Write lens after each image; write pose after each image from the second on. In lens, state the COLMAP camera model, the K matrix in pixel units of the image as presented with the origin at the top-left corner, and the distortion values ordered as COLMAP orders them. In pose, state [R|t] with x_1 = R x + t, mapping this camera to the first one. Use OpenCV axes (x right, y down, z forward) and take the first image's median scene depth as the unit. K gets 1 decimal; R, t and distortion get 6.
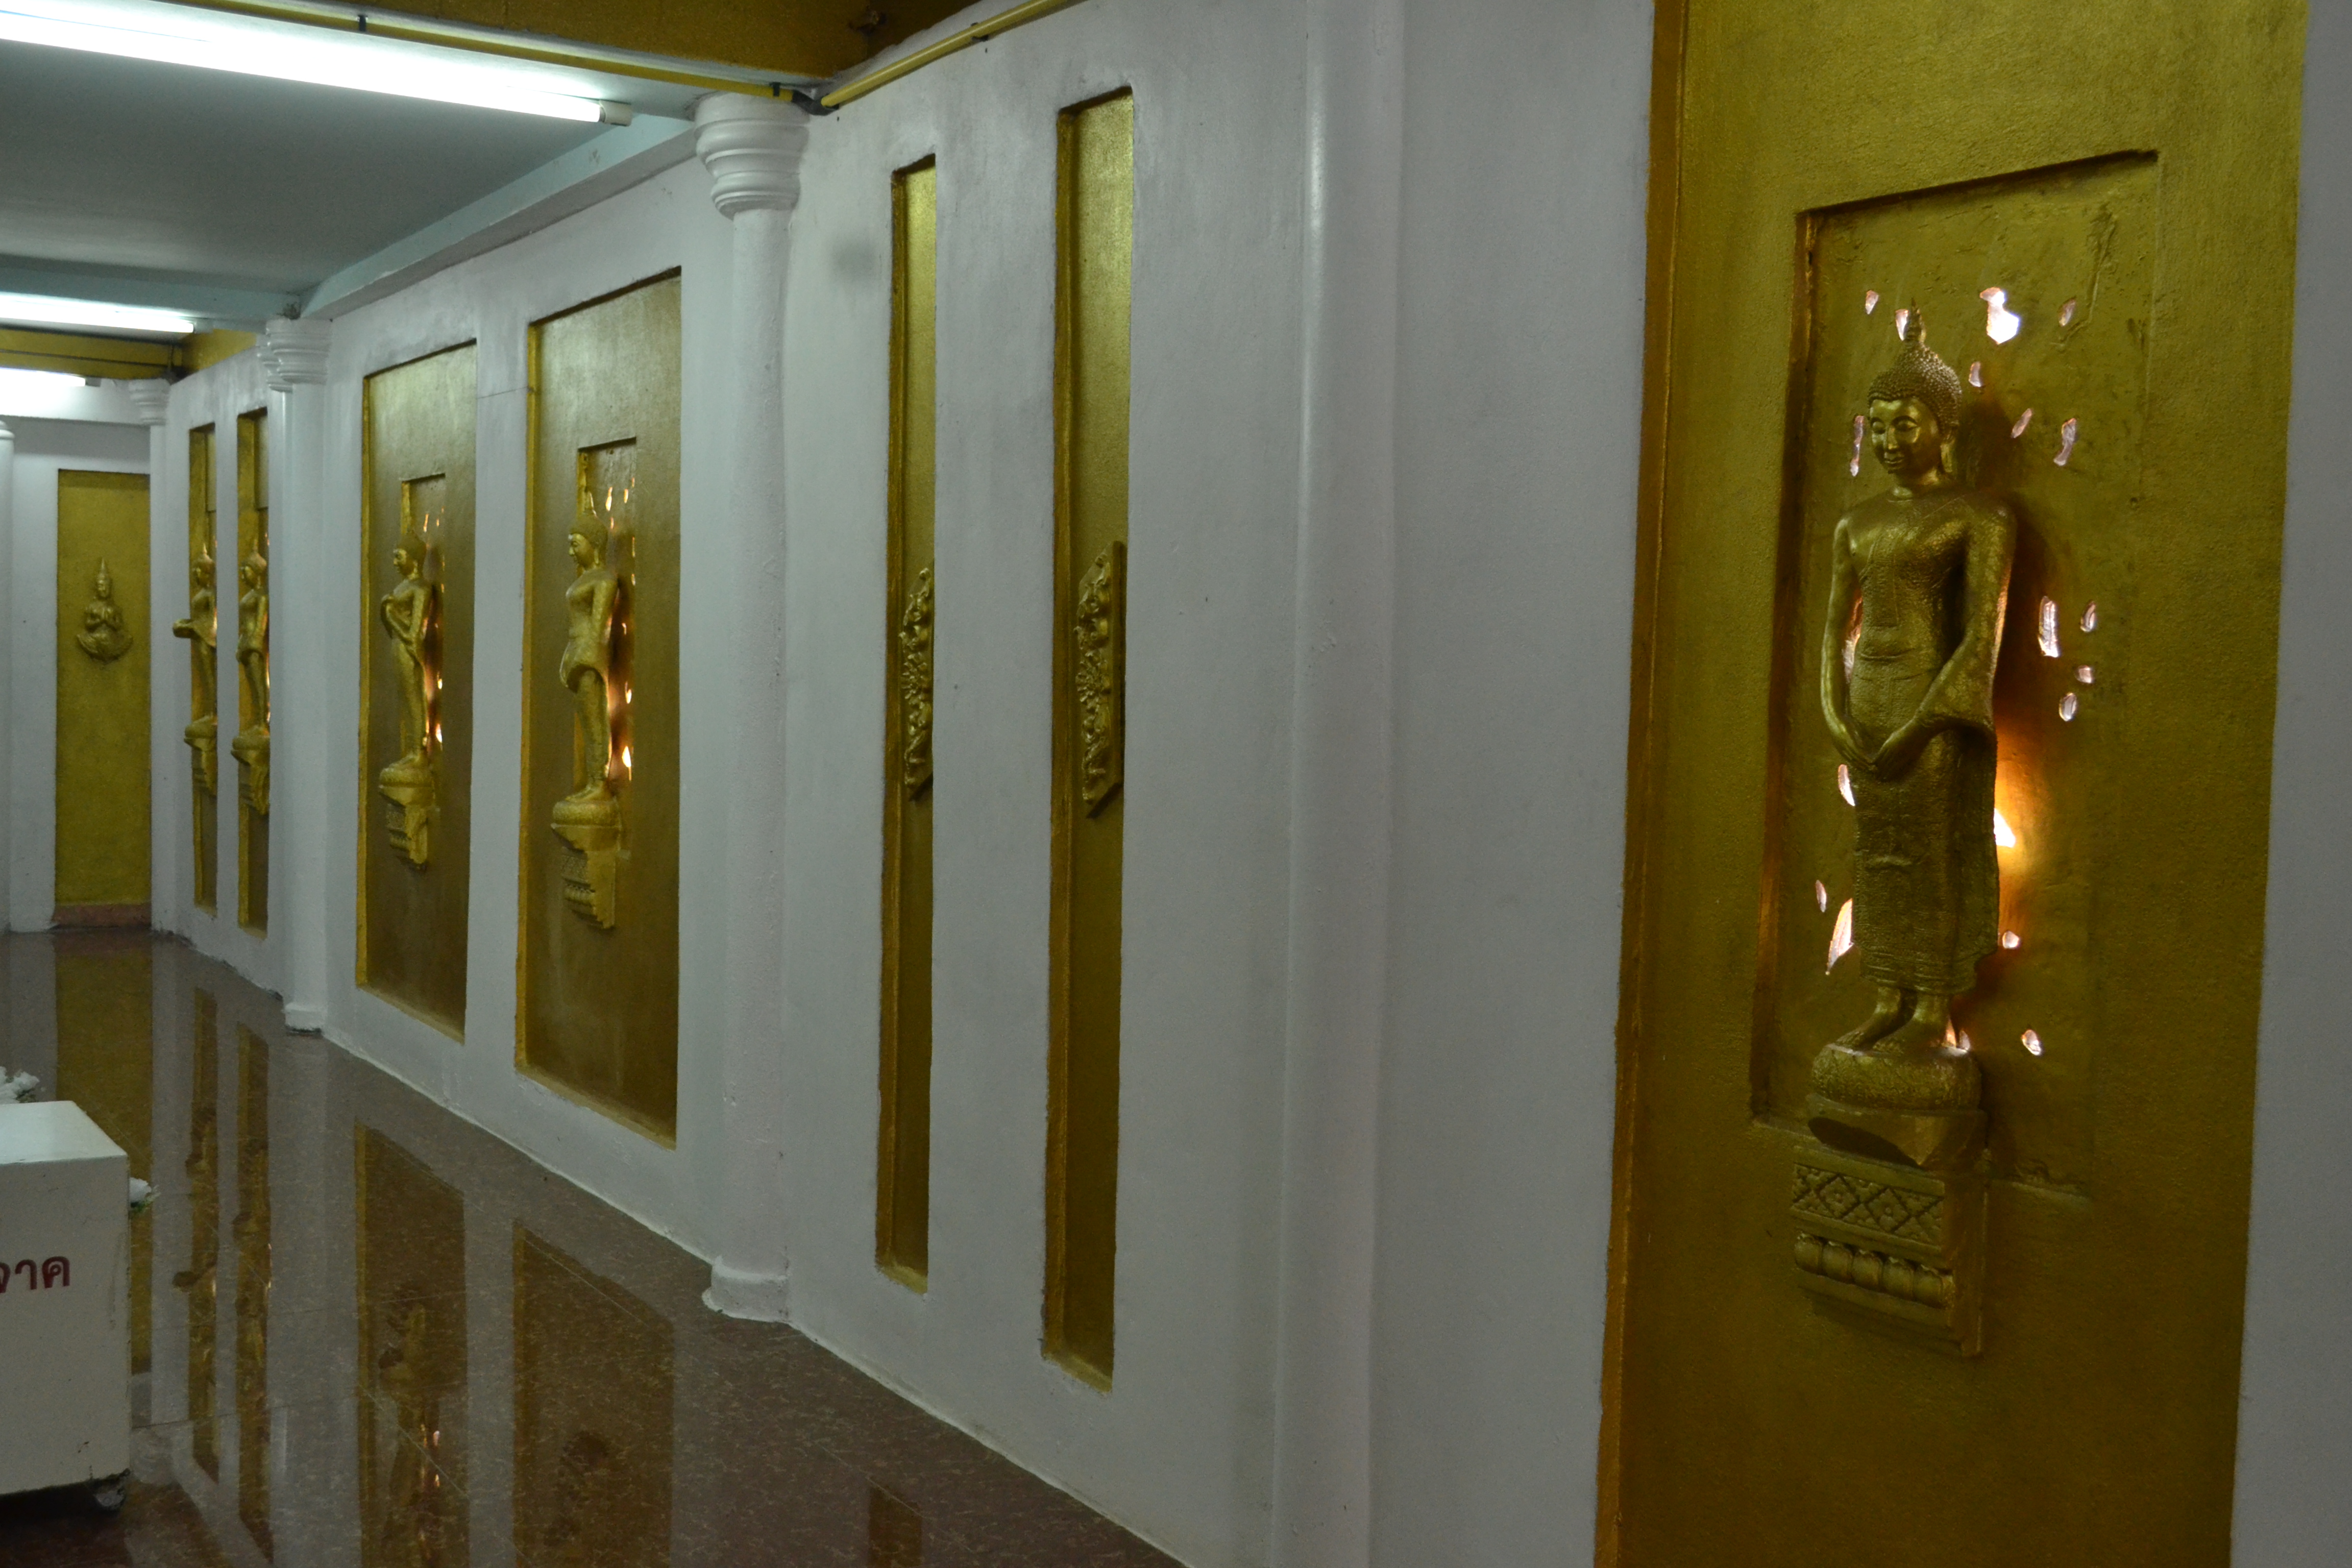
lens RADIAL K [[2384.6, 0, 1175.6], [0, 2384.6, 785.0], [0, 0, 1]] dist [-0.000358, 0.000000]
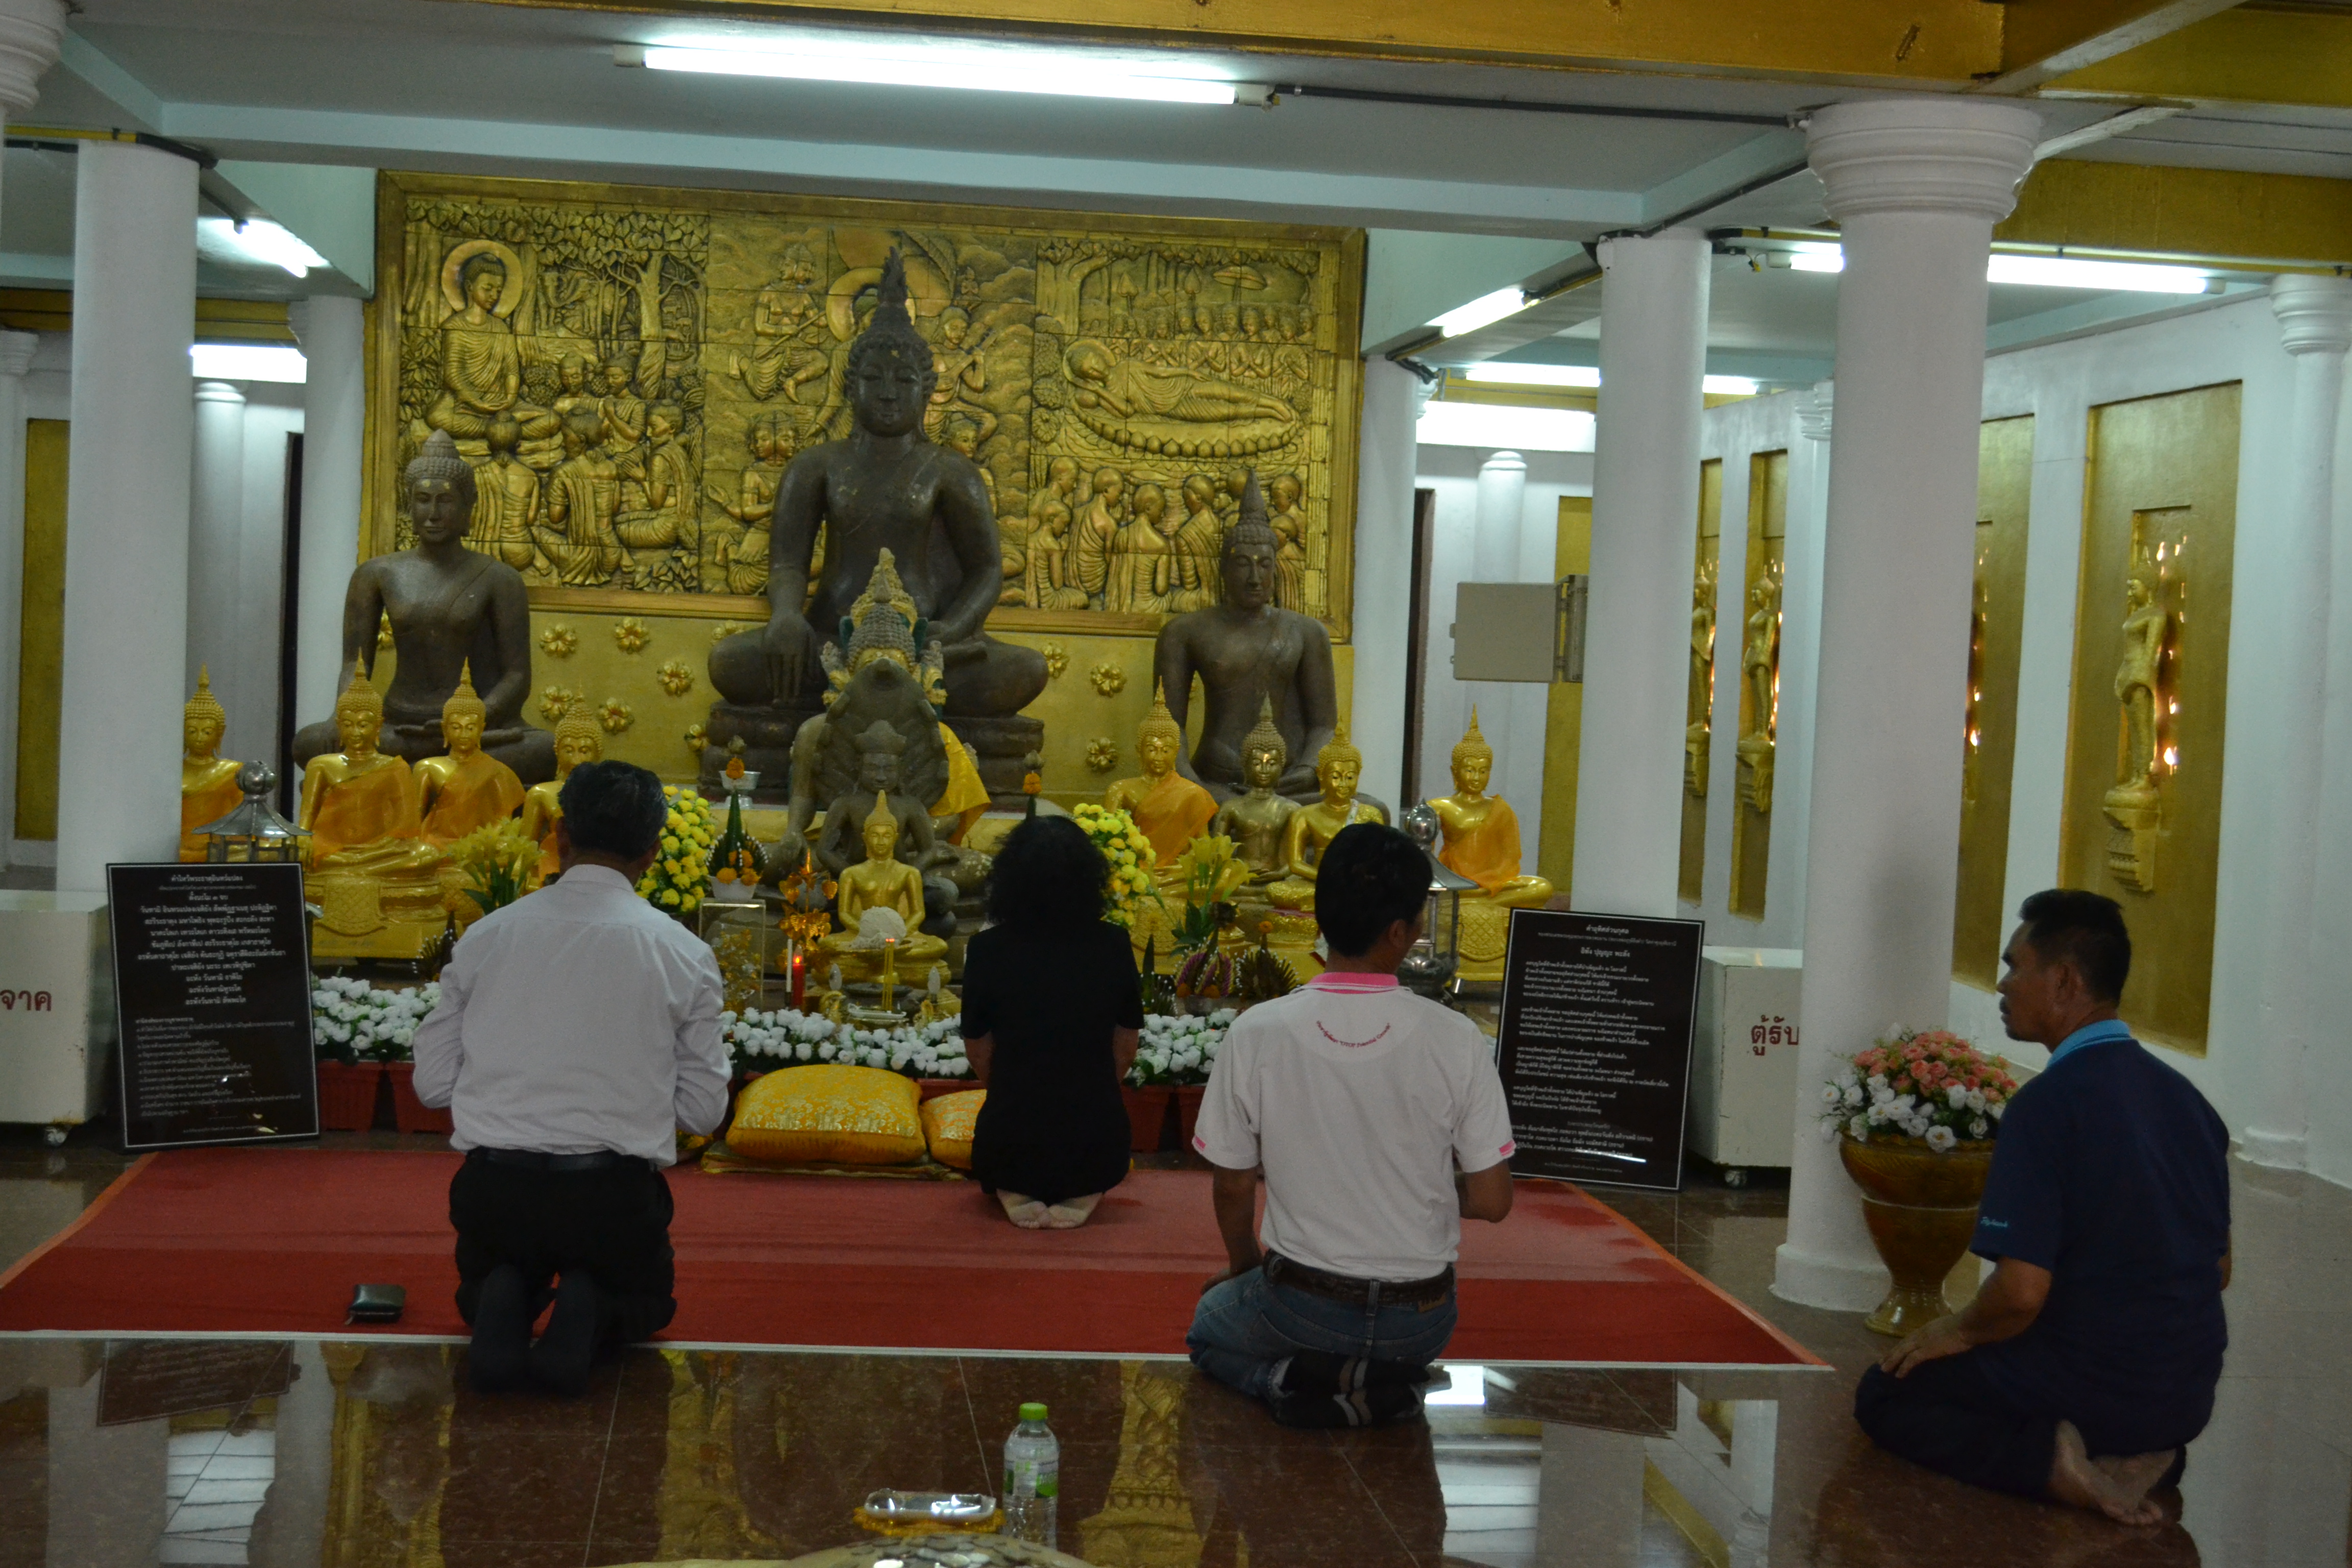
lens RADIAL K [[3170.5, 0, 1171.7], [0, 3170.5, 785.6], [0, 0, 1]] dist [-0.010713, 0.000000]
pose [[0.897227, 0.035854, -0.440111, 0.034513], [-0.044618, 0.998958, -0.009580, 0.043296], [0.439309, 0.028232, 0.897892, -0.733613]]
